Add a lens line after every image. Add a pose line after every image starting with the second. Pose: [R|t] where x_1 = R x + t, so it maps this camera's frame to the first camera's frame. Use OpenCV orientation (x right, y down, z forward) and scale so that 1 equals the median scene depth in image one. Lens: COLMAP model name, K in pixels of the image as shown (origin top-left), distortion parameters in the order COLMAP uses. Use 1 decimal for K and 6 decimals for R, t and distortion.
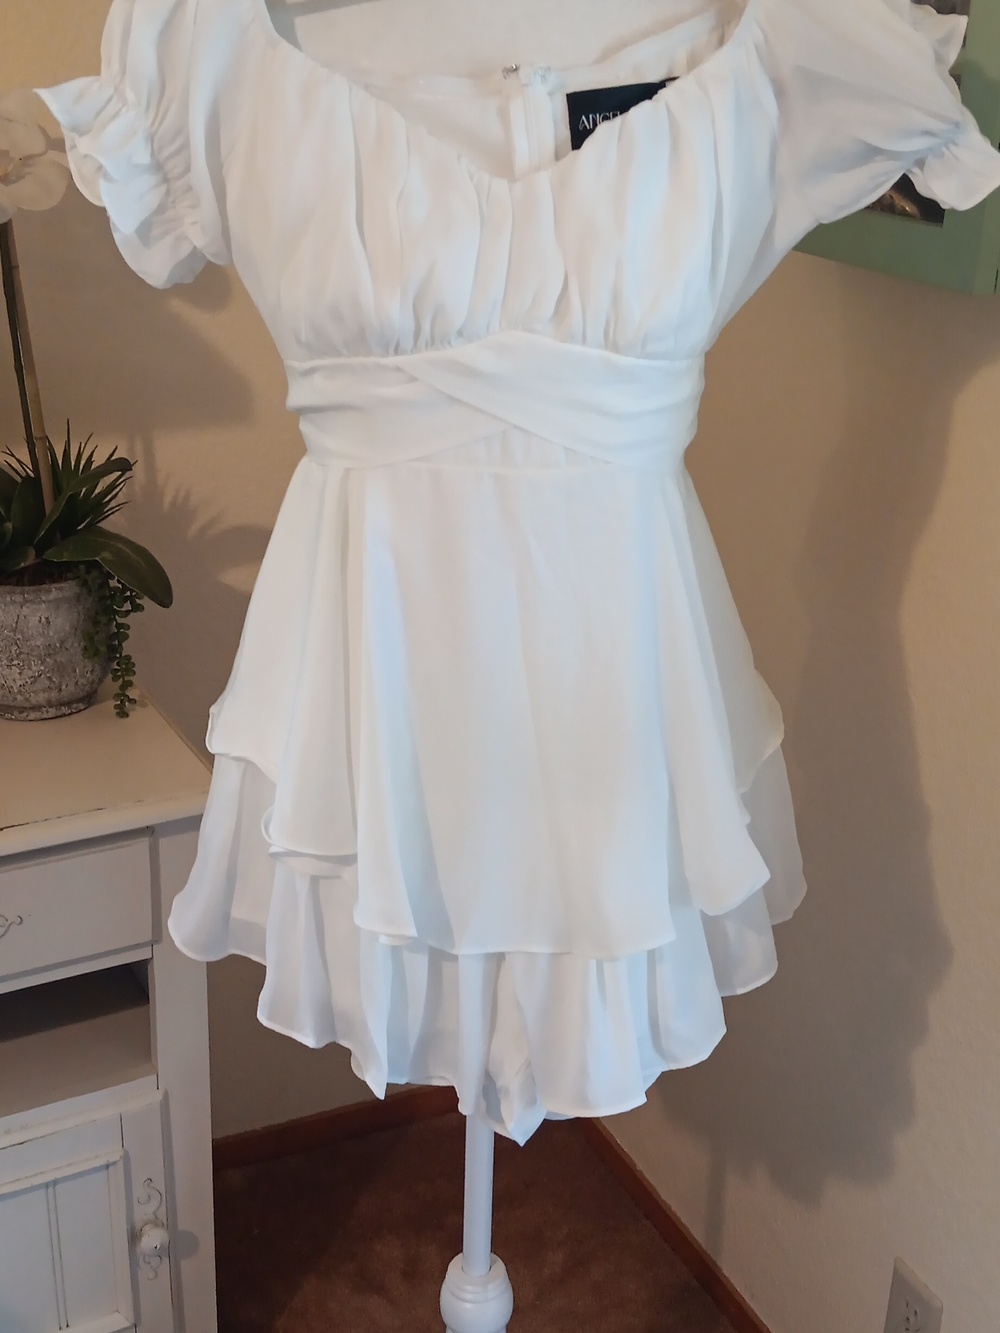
lens RADIAL K [[1794.9, 0, 500.0], [0, 1794.9, 666.5], [0, 0, 1]] dist [0.263281, -0.918135]
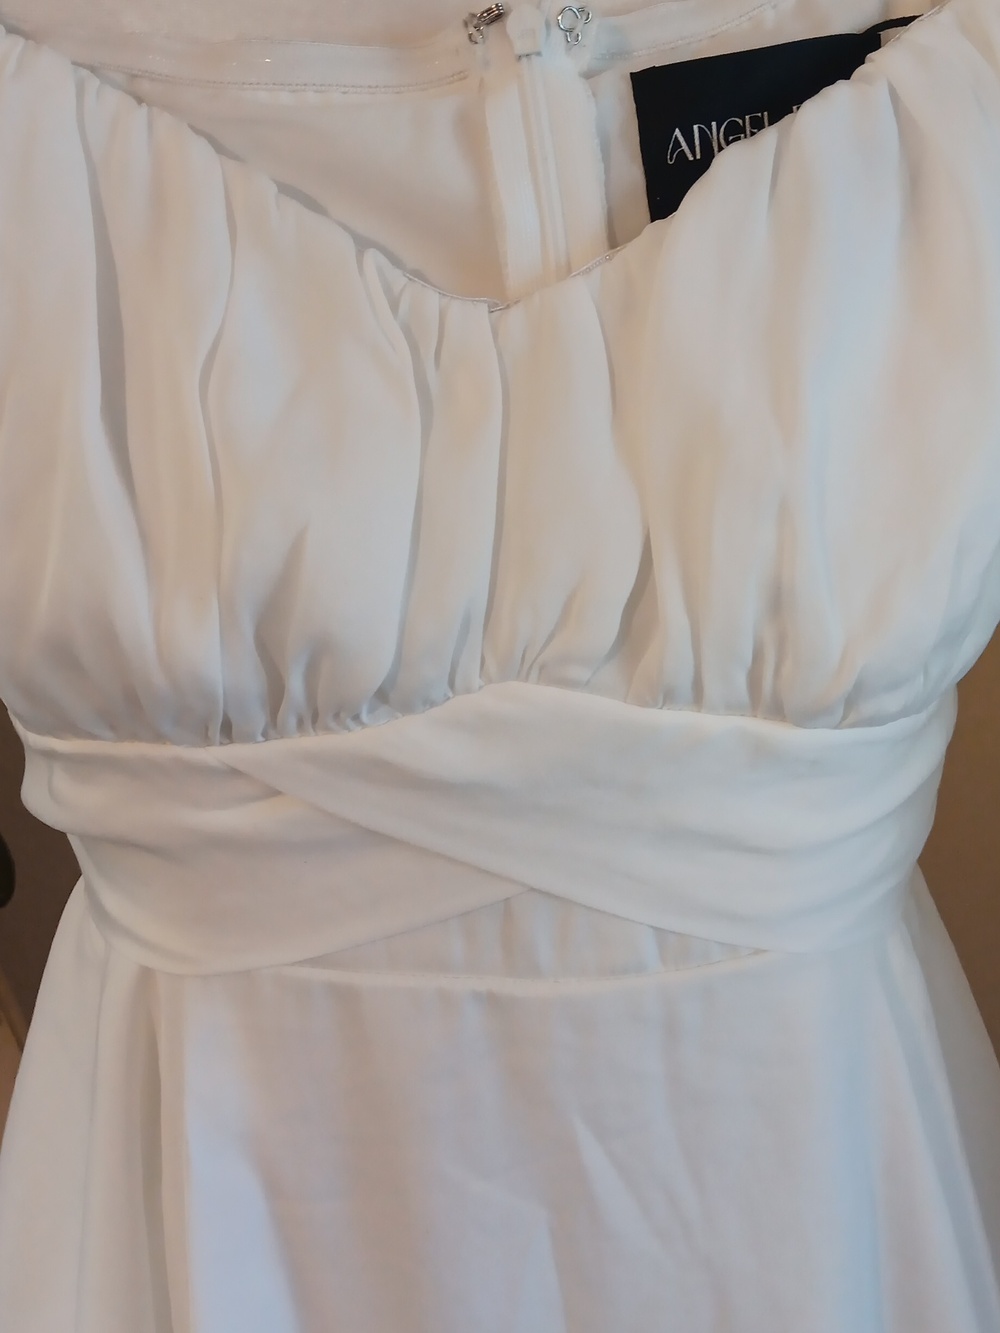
lens RADIAL K [[1794.9, 0, 500.0], [0, 1794.9, 666.5], [0, 0, 1]] dist [0.263281, -0.918135]
pose [[0.998835, -0.037483, -0.030398, 0.015698], [0.038041, 0.999114, 0.017981, -0.195863], [0.029697, -0.019117, 0.999376, 0.608602]]
